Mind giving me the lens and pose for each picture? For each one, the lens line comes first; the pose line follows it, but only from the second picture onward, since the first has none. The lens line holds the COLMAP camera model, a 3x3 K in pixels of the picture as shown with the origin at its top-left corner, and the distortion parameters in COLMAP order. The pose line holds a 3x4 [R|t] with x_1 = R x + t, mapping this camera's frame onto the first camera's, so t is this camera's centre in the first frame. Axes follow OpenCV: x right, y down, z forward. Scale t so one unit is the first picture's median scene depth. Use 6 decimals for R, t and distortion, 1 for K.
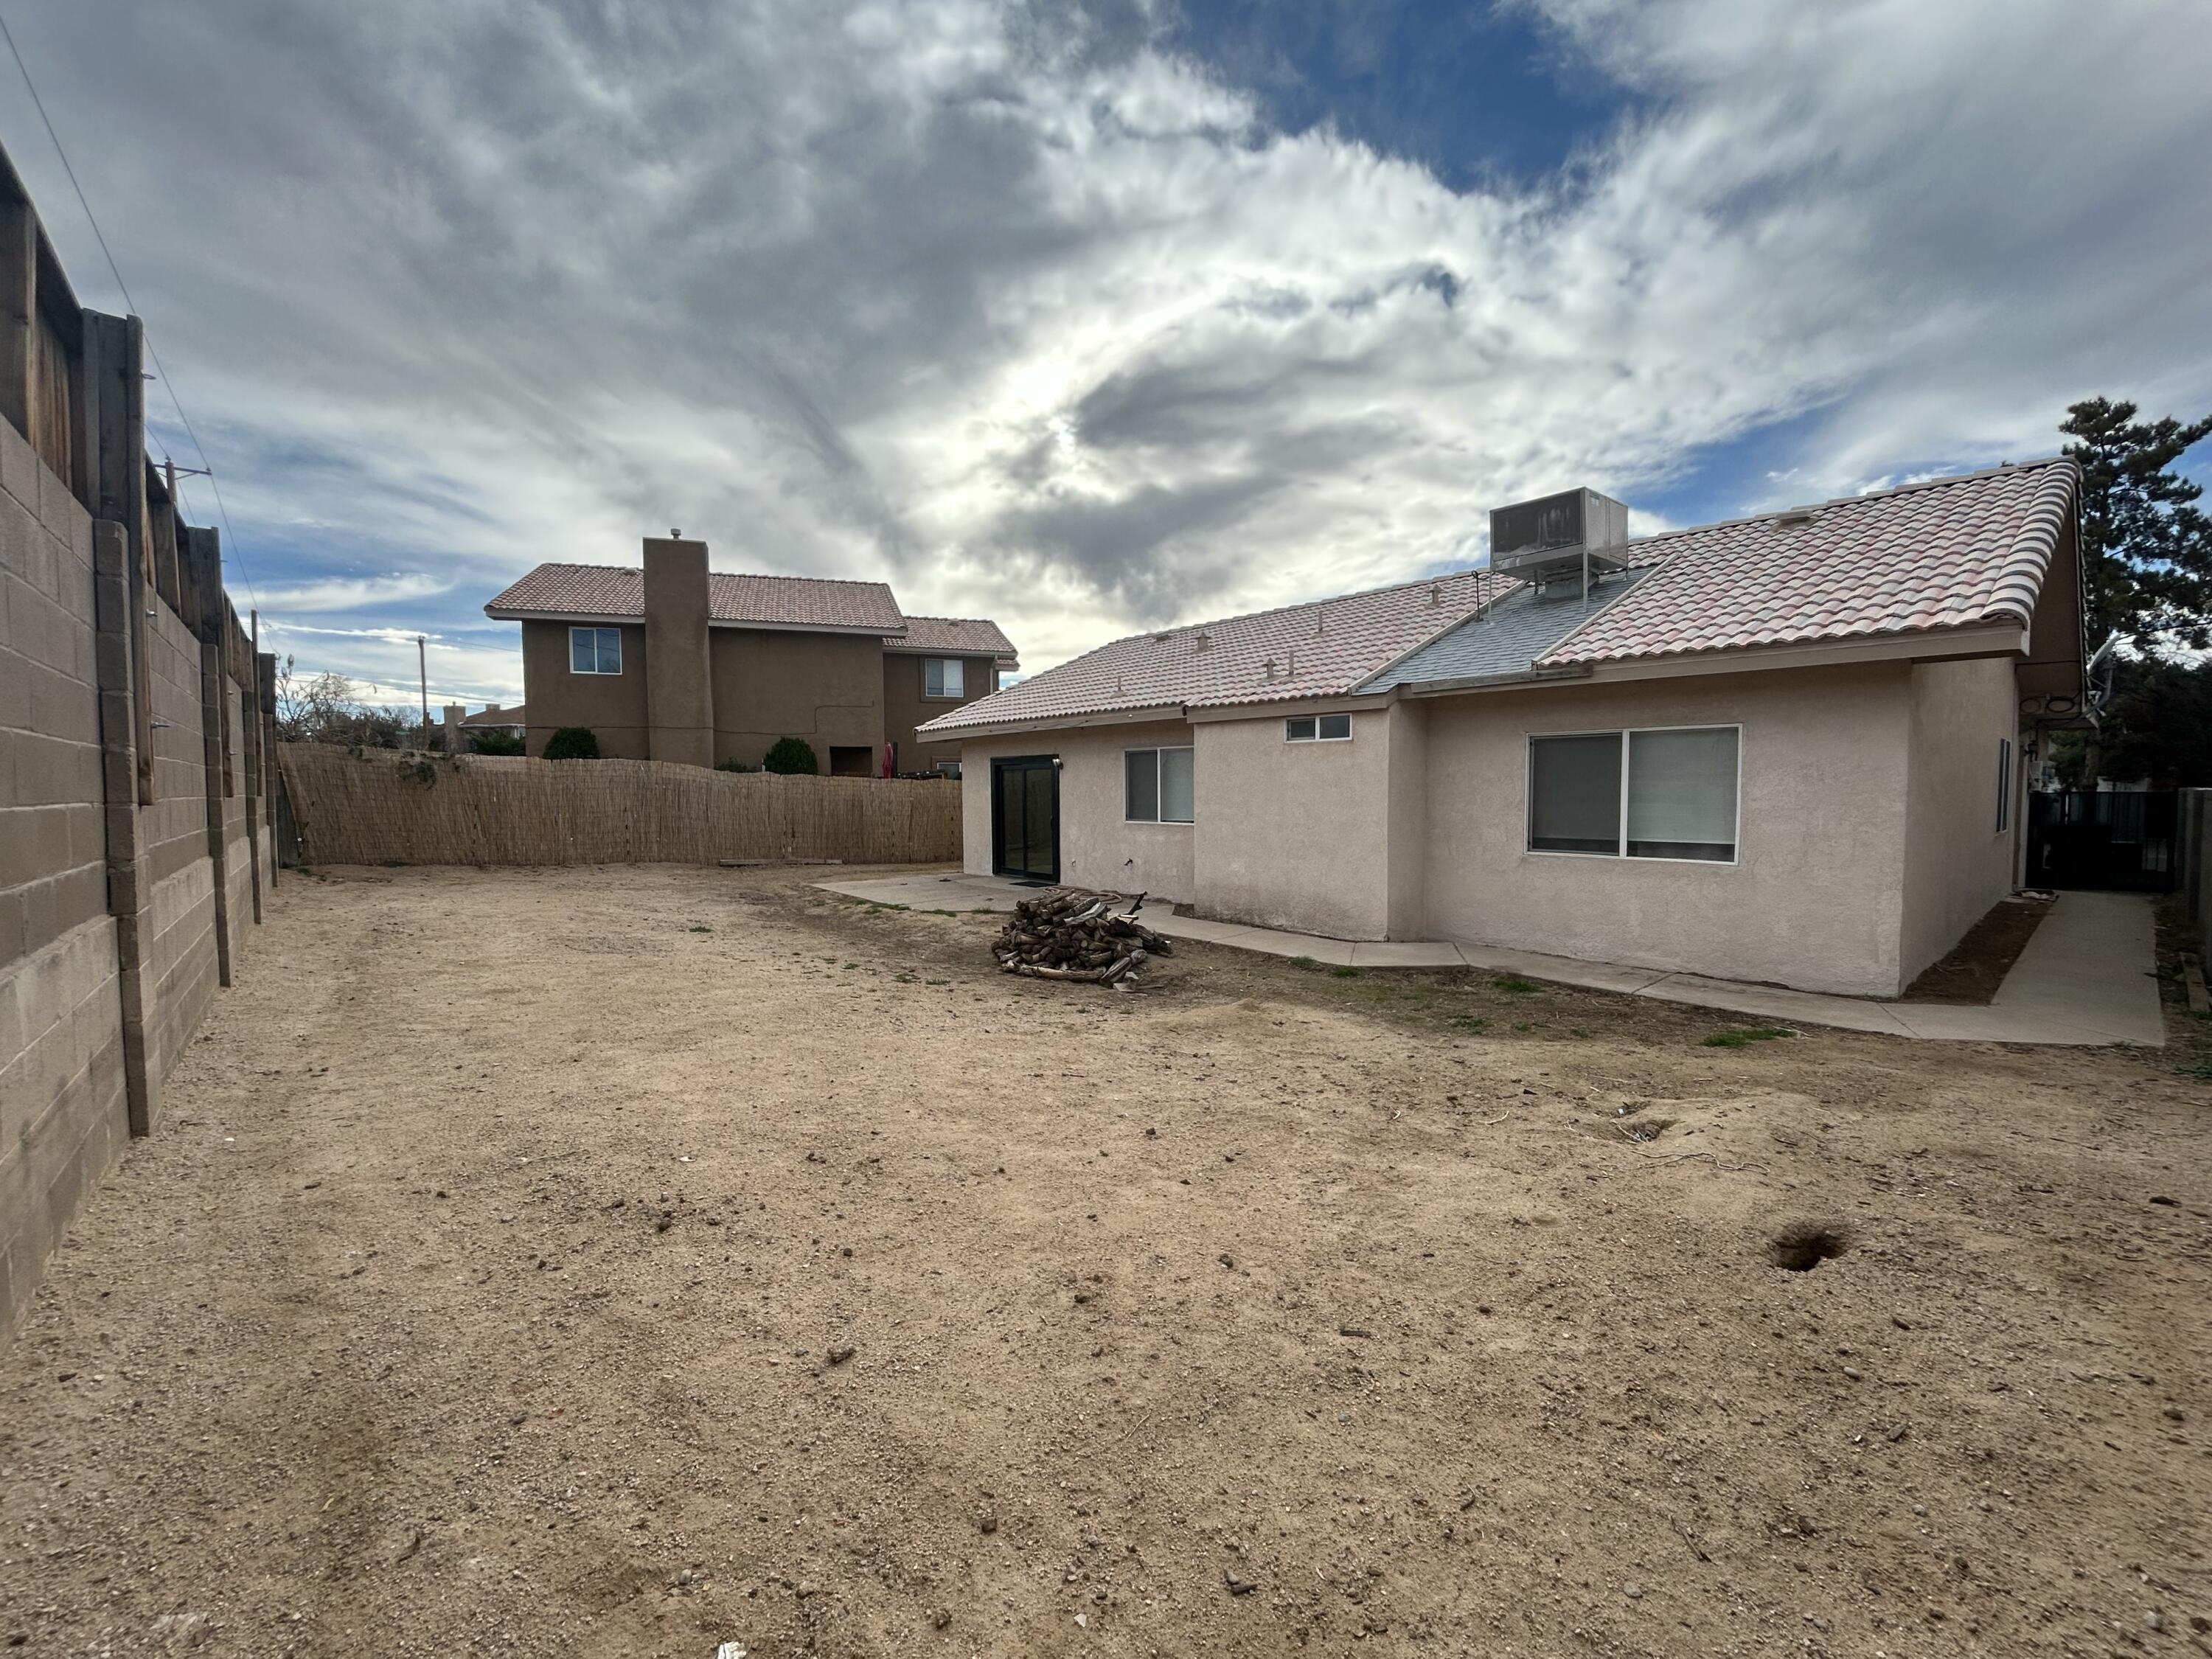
lens RADIAL K [[896.6, 0, 1109.4], [0, 896.6, 832.6], [0, 0, 1]] dist [0.000058, 0.000275]
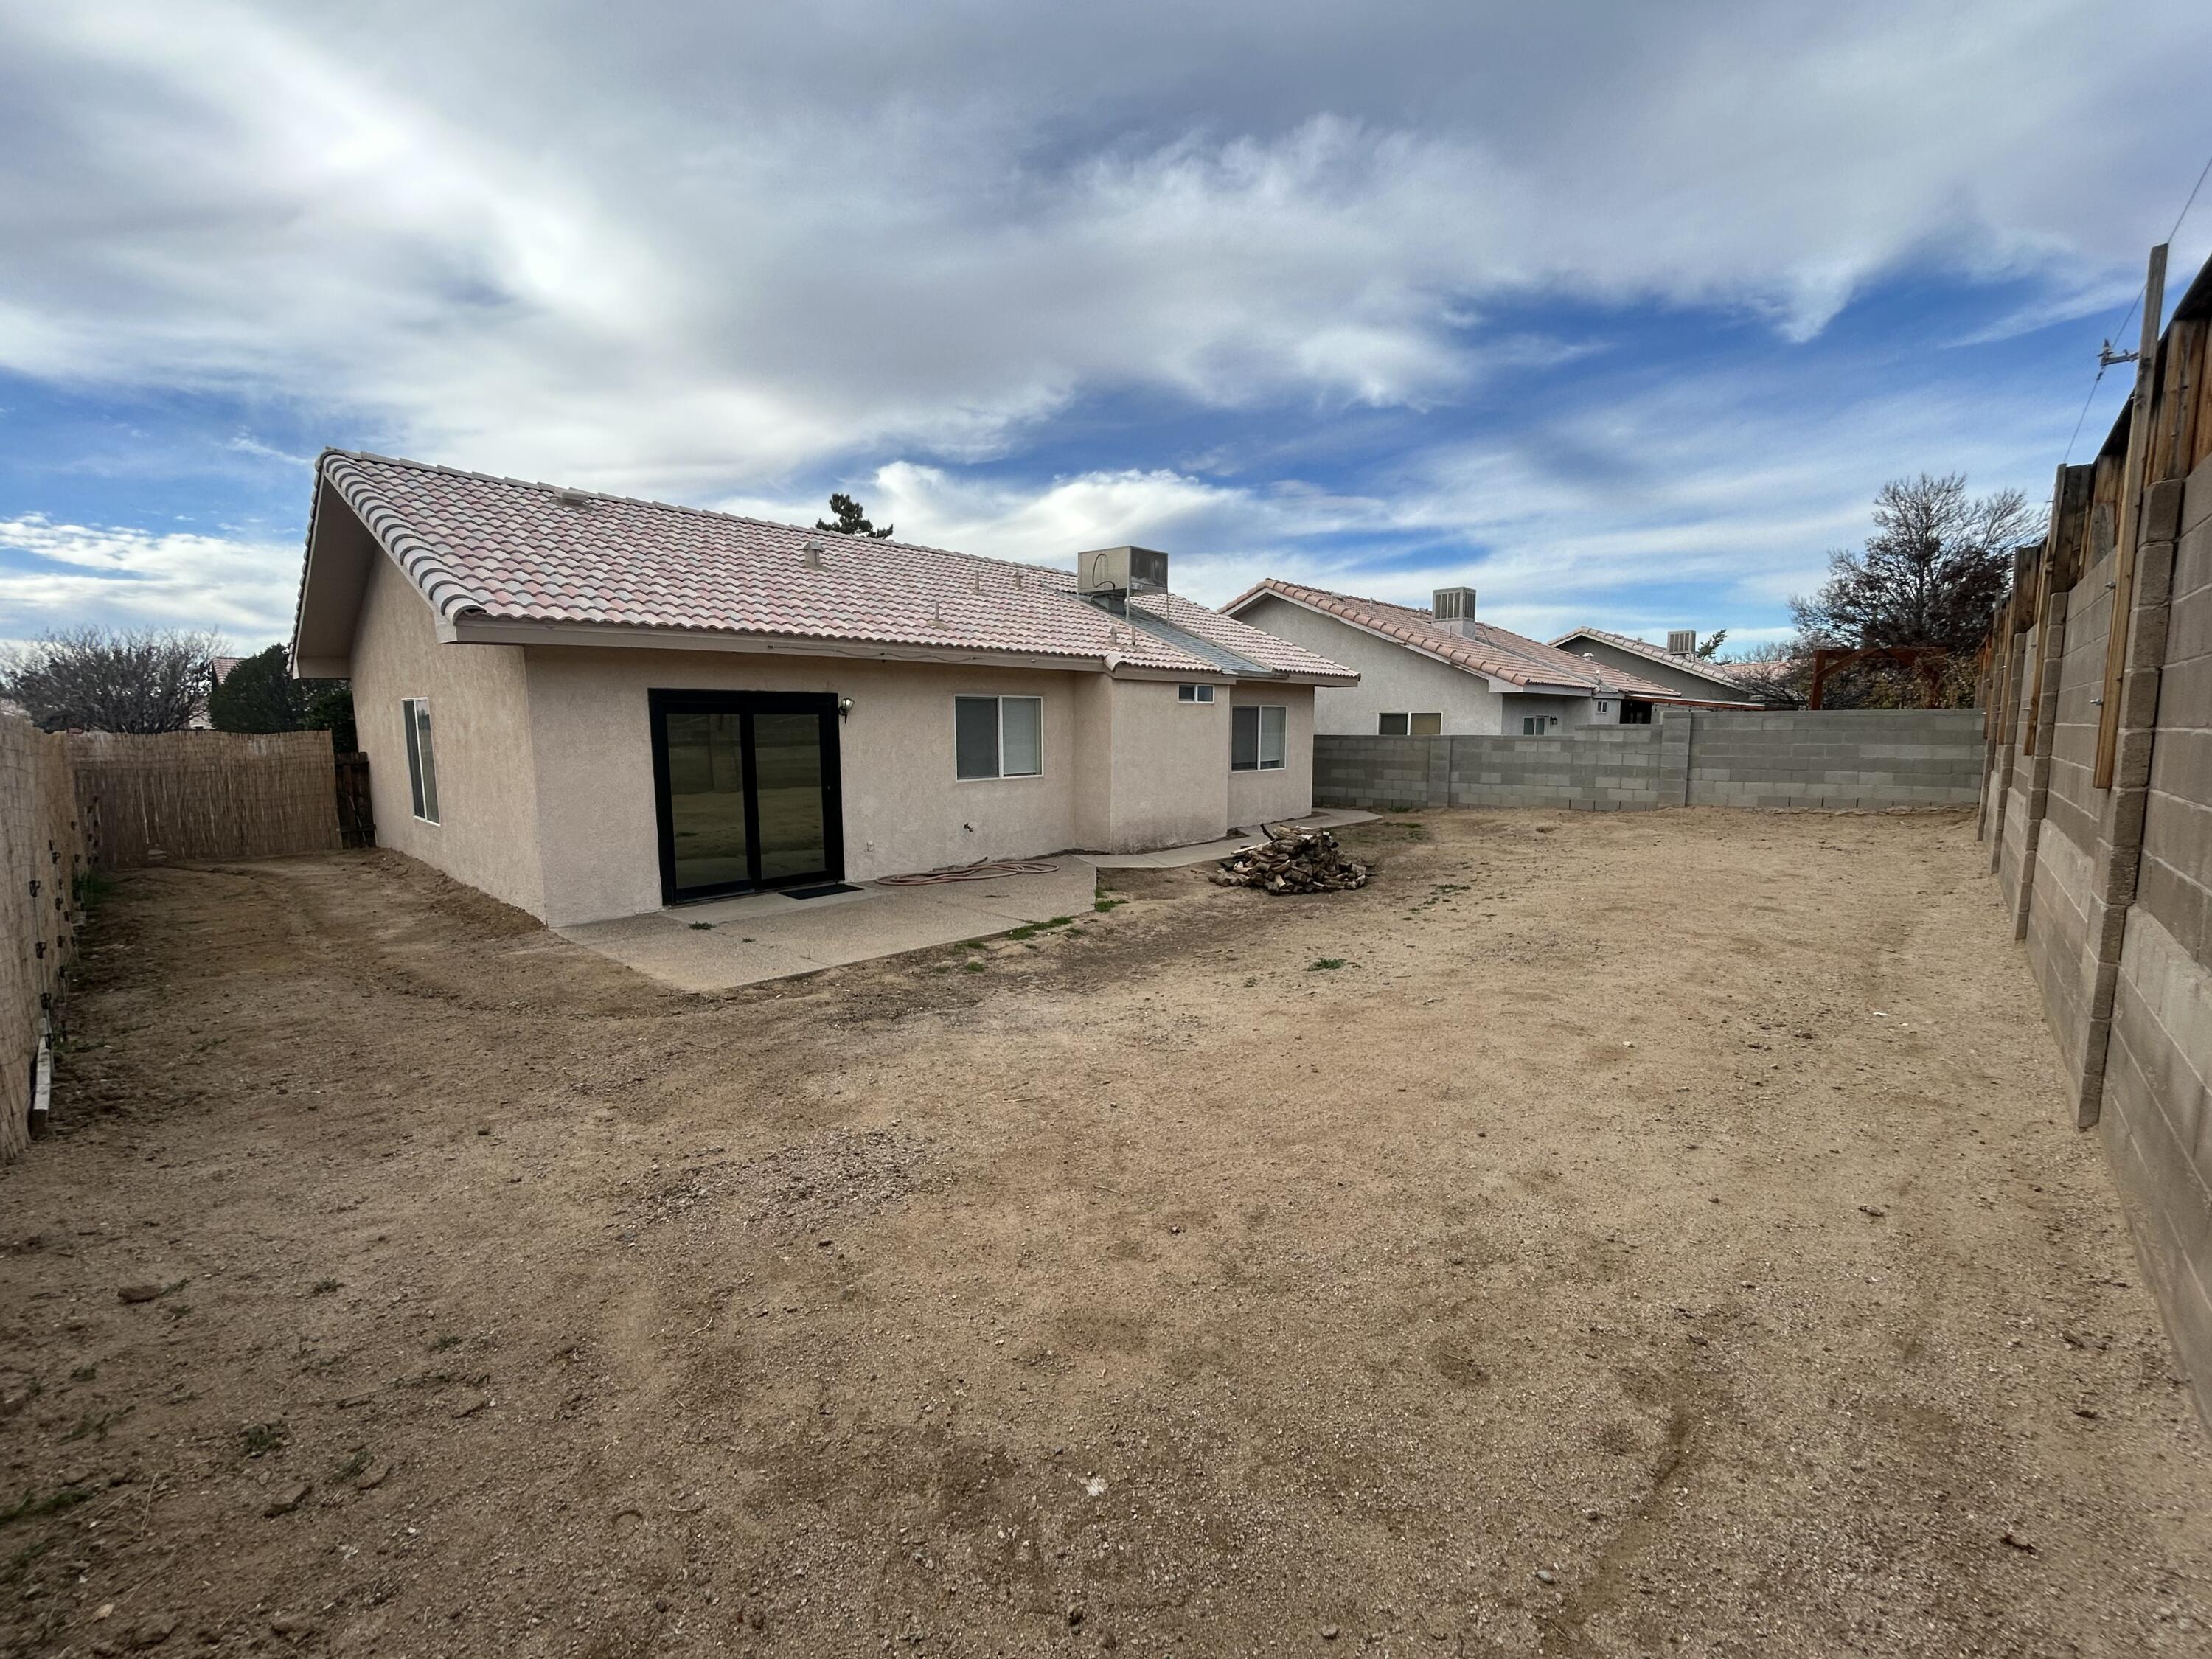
lens RADIAL K [[896.6, 0, 1109.4], [0, 896.6, 832.6], [0, 0, 1]] dist [0.000058, 0.000275]
pose [[-0.113895, -0.114726, 0.986847, -1.053105], [0.054318, 0.991105, 0.121490, -0.073851], [-0.992007, 0.067441, -0.106650, 1.204313]]
